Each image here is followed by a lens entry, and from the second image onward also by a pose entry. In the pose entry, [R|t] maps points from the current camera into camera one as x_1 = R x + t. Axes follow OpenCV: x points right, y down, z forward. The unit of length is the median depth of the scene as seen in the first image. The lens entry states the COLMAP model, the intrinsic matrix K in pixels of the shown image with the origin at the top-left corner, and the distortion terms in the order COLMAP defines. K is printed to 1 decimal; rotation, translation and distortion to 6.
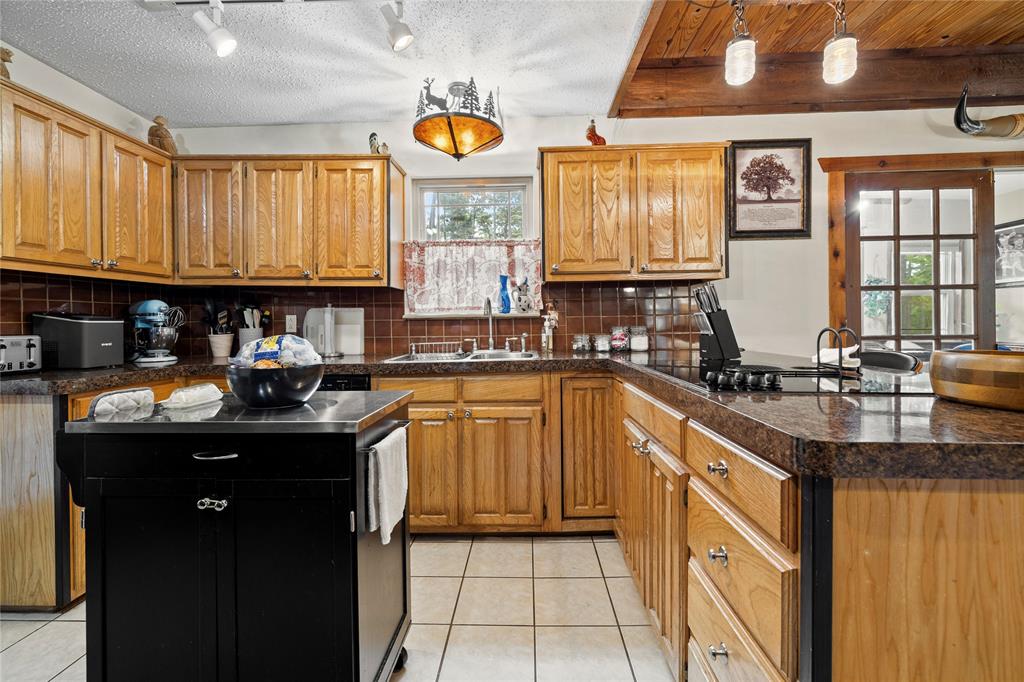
lens RADIAL K [[443.7, 0, 522.0], [0, 443.7, 321.8], [0, 0, 1]] dist [0.001892, 0.000280]
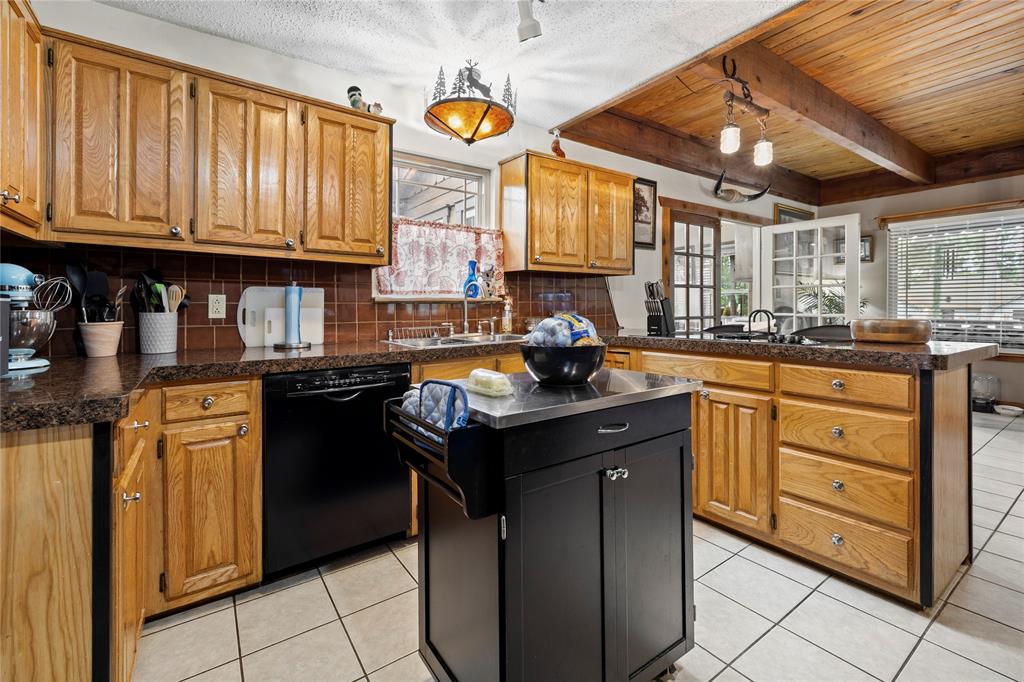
lens RADIAL K [[443.7, 0, 521.6], [0, 443.7, 307.7], [0, 0, 1]] dist [0.001892, 0.000280]
pose [[0.793517, 0.004894, 0.608529, -0.618418], [-0.002343, 0.999985, -0.004987, 0.009601], [-0.608544, 0.002531, 0.793516, 0.120486]]
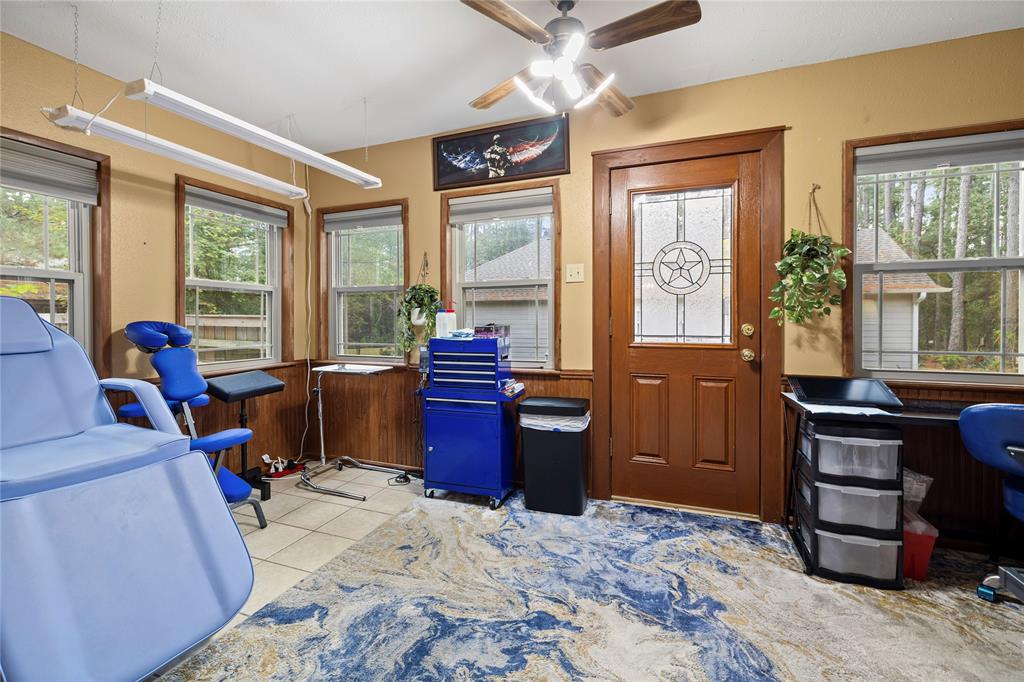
lens RADIAL K [[443.7, 0, 527.7], [0, 443.7, 321.5], [0, 0, 1]] dist [0.001892, 0.000280]
pose [[0.949865, 0.006637, -0.312589, 1.311480], [-0.007643, 0.999969, -0.001993, -0.019849], [0.312566, 0.004282, 0.949886, 0.951820]]
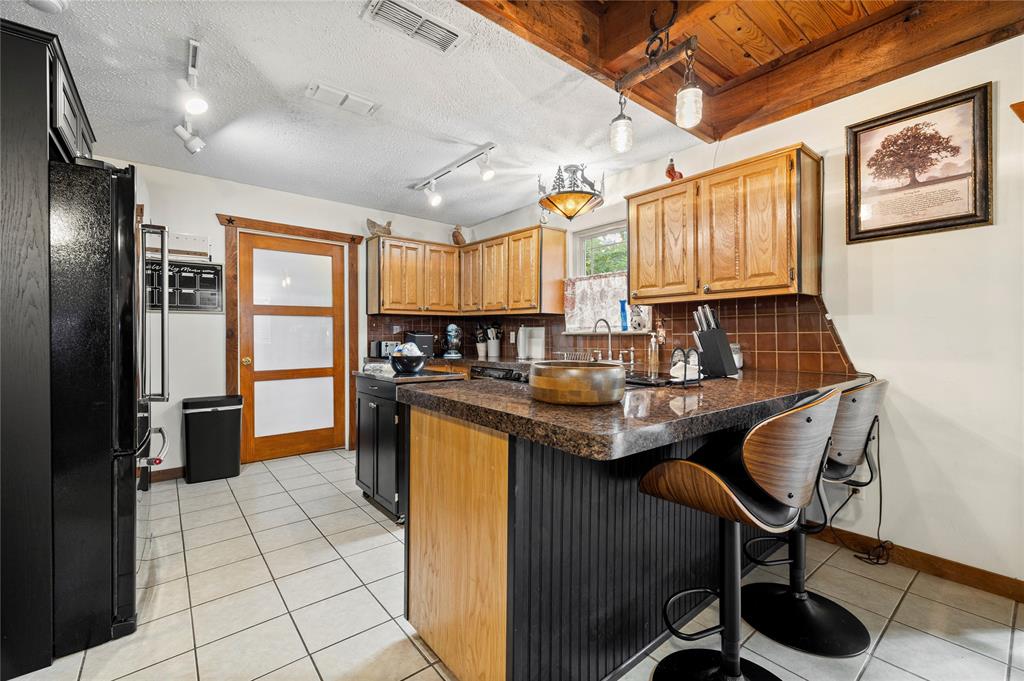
lens RADIAL K [[443.7, 0, 506.6], [0, 443.7, 338.3], [0, 0, 1]] dist [0.001892, 0.000280]
pose [[0.644204, 0.013096, -0.764742, 0.740655], [-0.008569, 0.999914, 0.009906, -0.008840], [0.764806, 0.000171, 0.644261, -0.040165]]
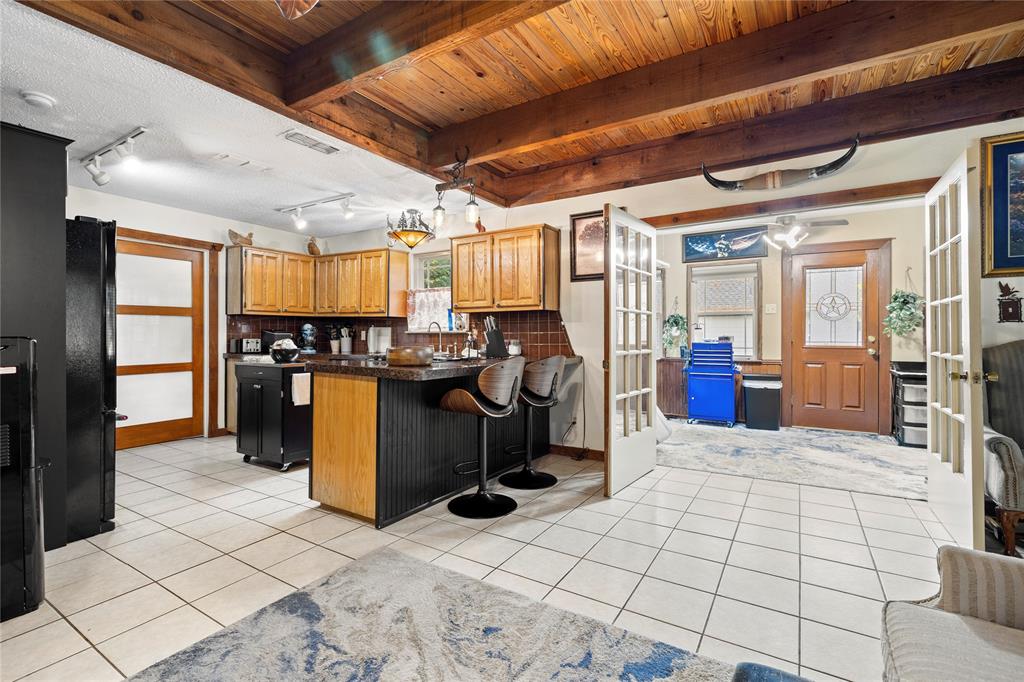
lens RADIAL K [[484.4, 0, 515.9], [0, 484.4, 333.4], [0, 0, 1]] dist [-0.004953, -0.000623]
pose [[0.864535, 0.009402, -0.502484, 1.188558], [-0.011984, 0.999926, -0.001909, -0.009164], [0.502429, 0.007672, 0.864584, -0.508636]]
